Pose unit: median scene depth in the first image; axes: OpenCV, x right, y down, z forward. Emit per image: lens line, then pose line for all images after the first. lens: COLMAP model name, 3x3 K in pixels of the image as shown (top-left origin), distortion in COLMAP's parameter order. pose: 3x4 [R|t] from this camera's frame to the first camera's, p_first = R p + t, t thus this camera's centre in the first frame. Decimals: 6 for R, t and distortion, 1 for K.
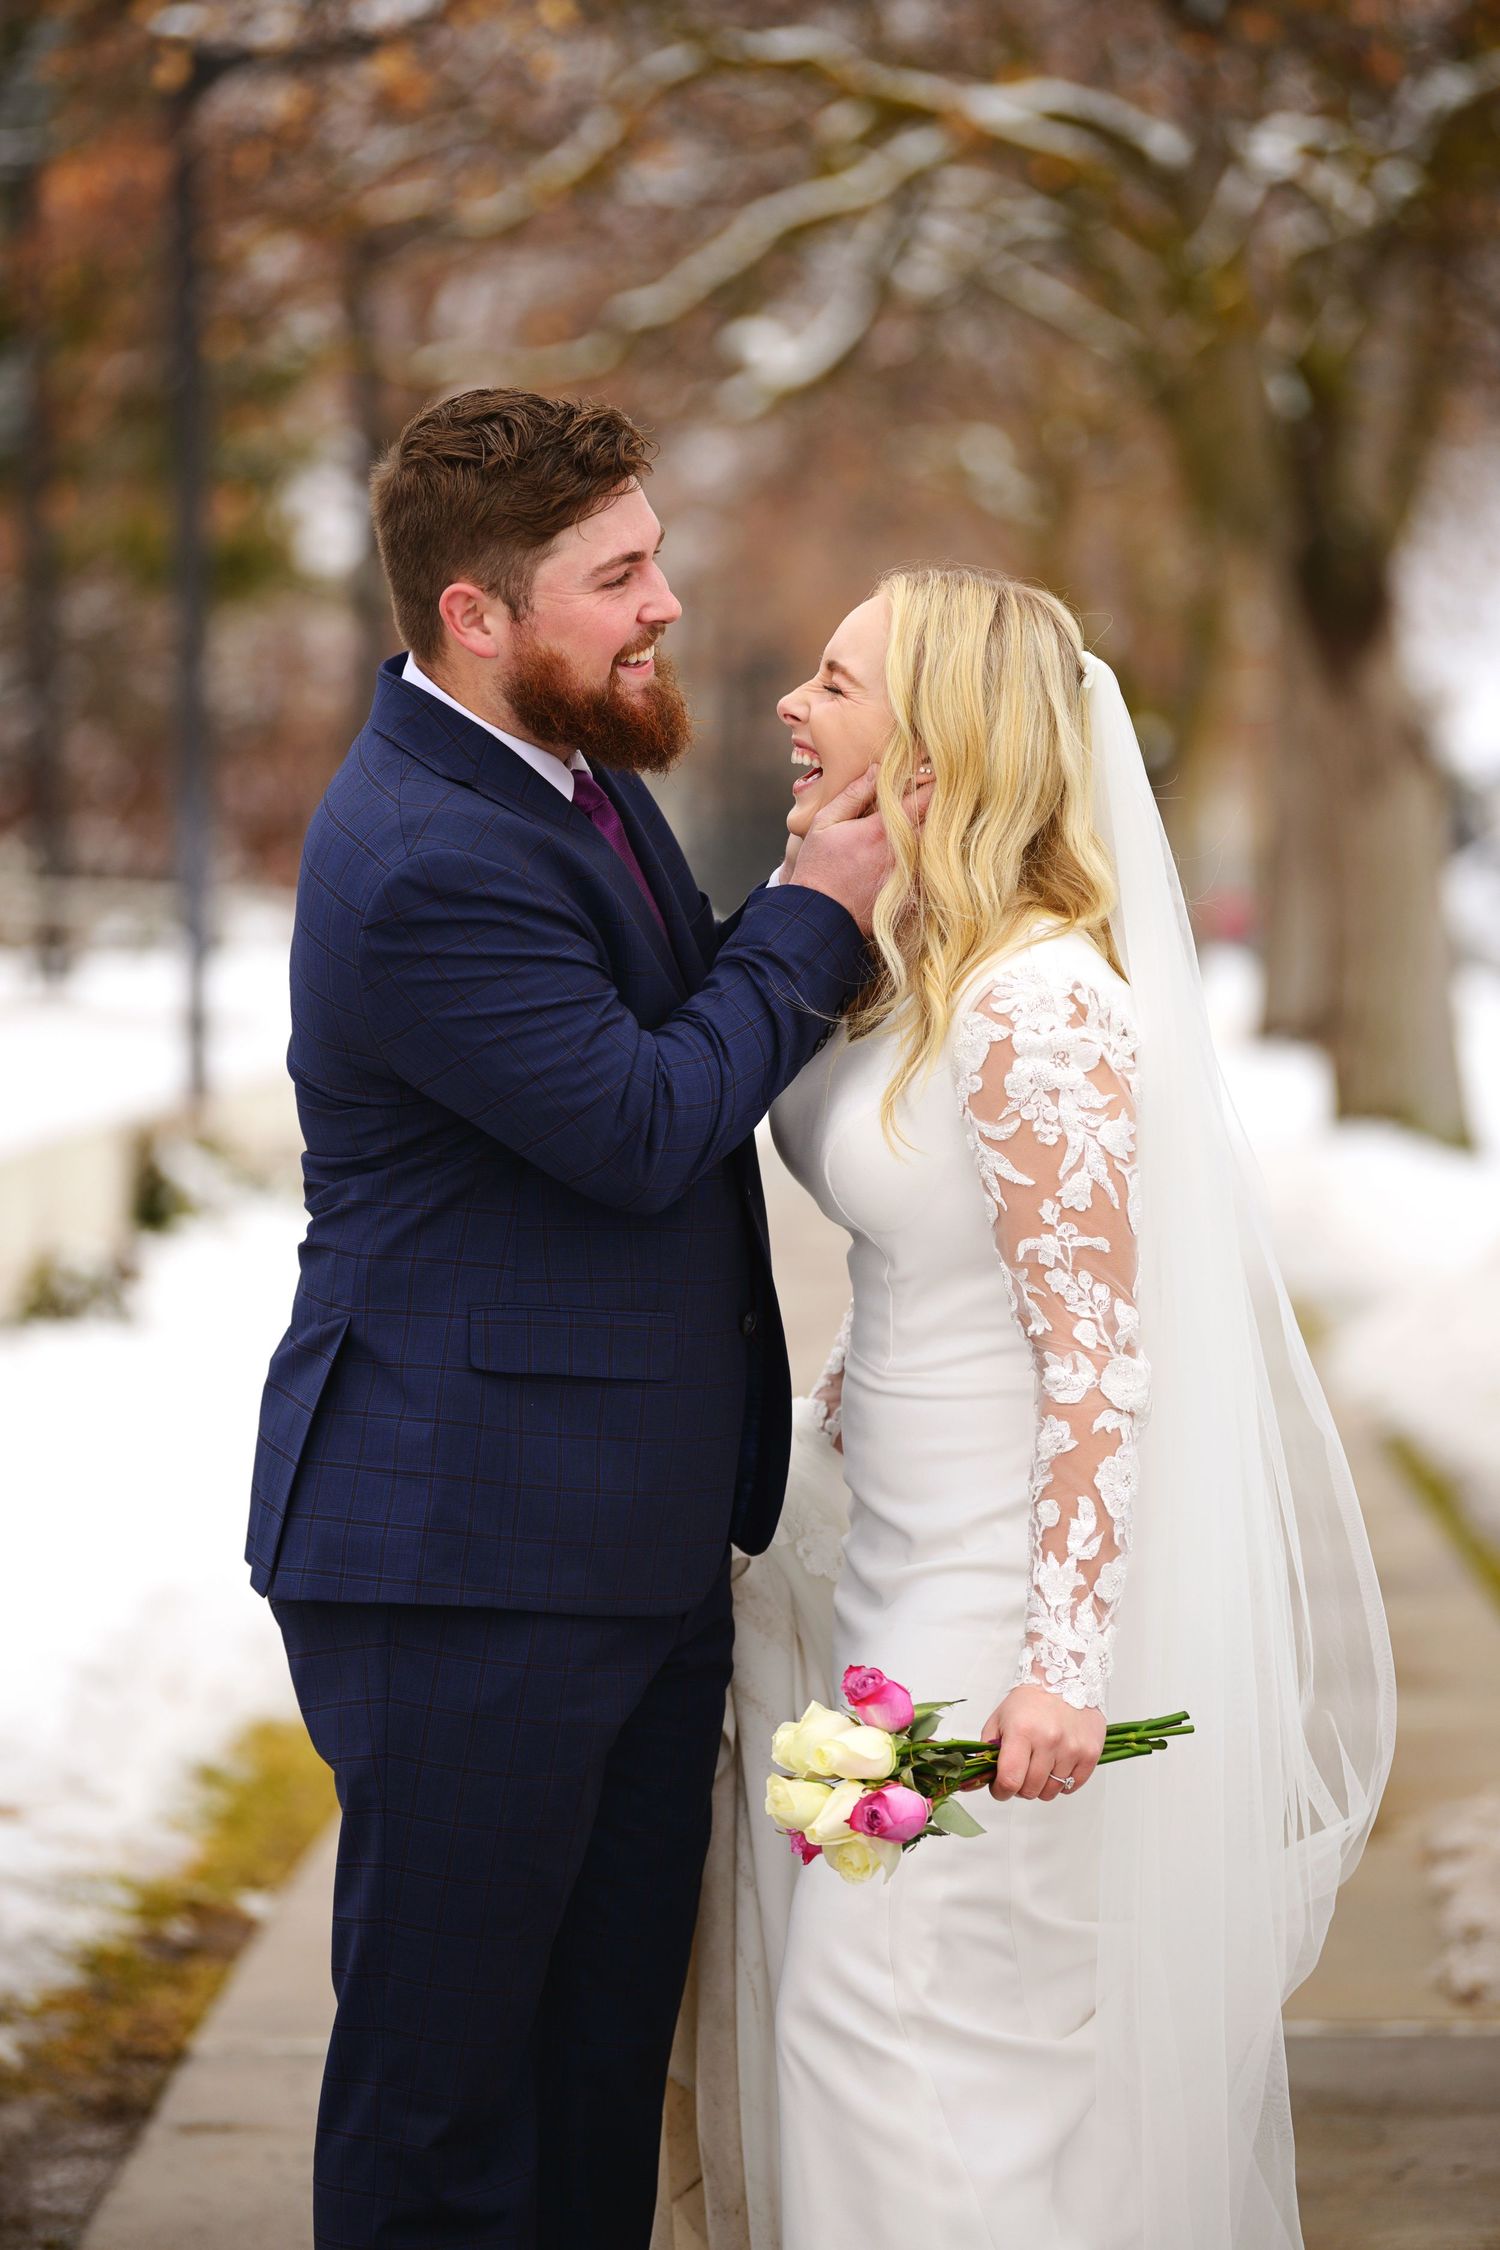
lens RADIAL K [[9507.9, 0, 744.2], [0, 9507.9, 1124.6], [0, 0, 1]] dist [1.190218, 0.000000]
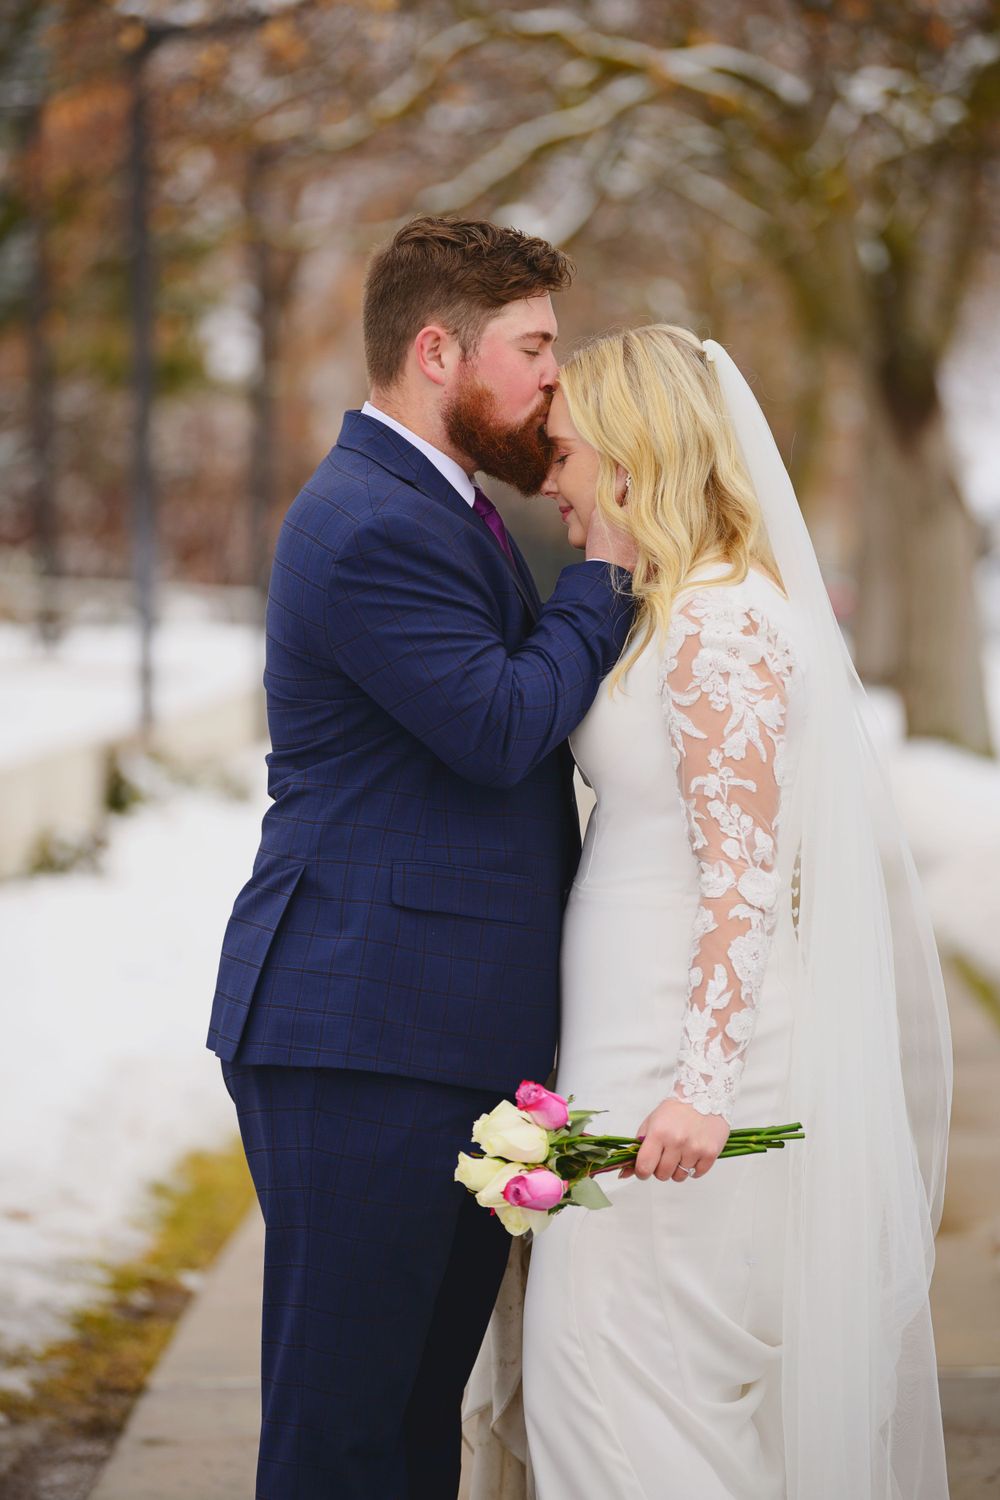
lens RADIAL K [[6178.4, 0, 500.0], [0, 6178.4, 749.4], [0, 0, 1]] dist [1.061122, 0.000000]
pose [[1.000000, -0.000203, 0.000463, -0.002193], [0.000202, 0.999999, 0.001712, -0.000539], [-0.000463, -0.001712, 0.999998, 0.025718]]
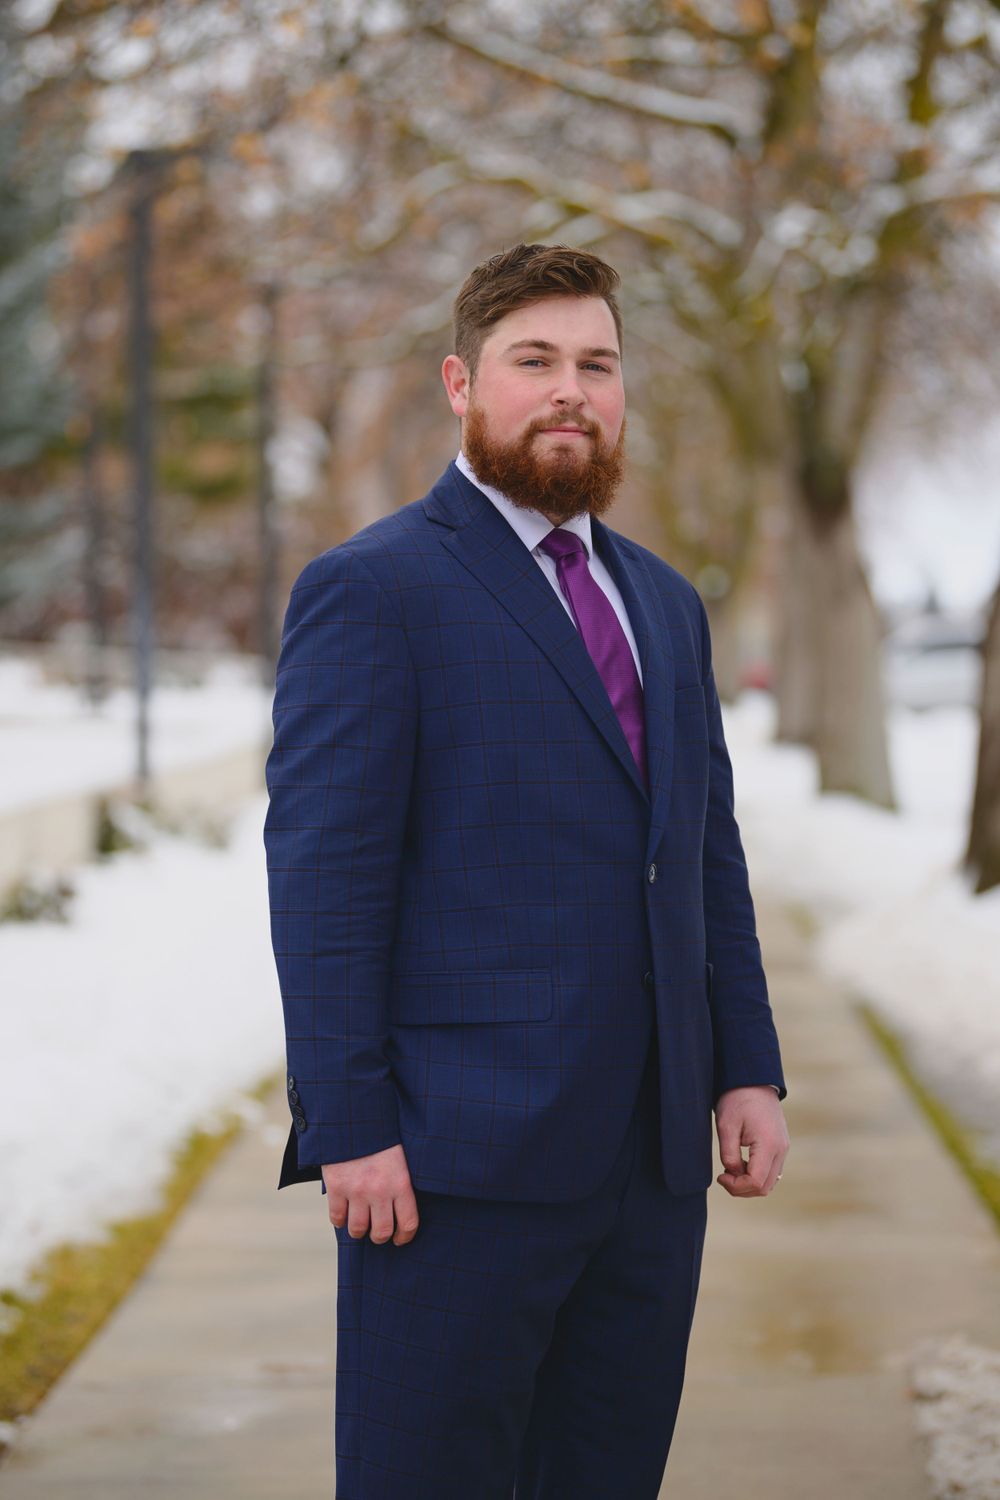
lens RADIAL K [[4541.9, 0, 503.1], [0, 4541.9, 750.4], [0, 0, 1]] dist [0.775958, 0.000000]
pose [[0.999951, 0.008889, -0.004315, 0.008244], [-0.008909, 0.999949, -0.004681, -0.003898], [0.004274, 0.004719, 0.999980, 0.175865]]
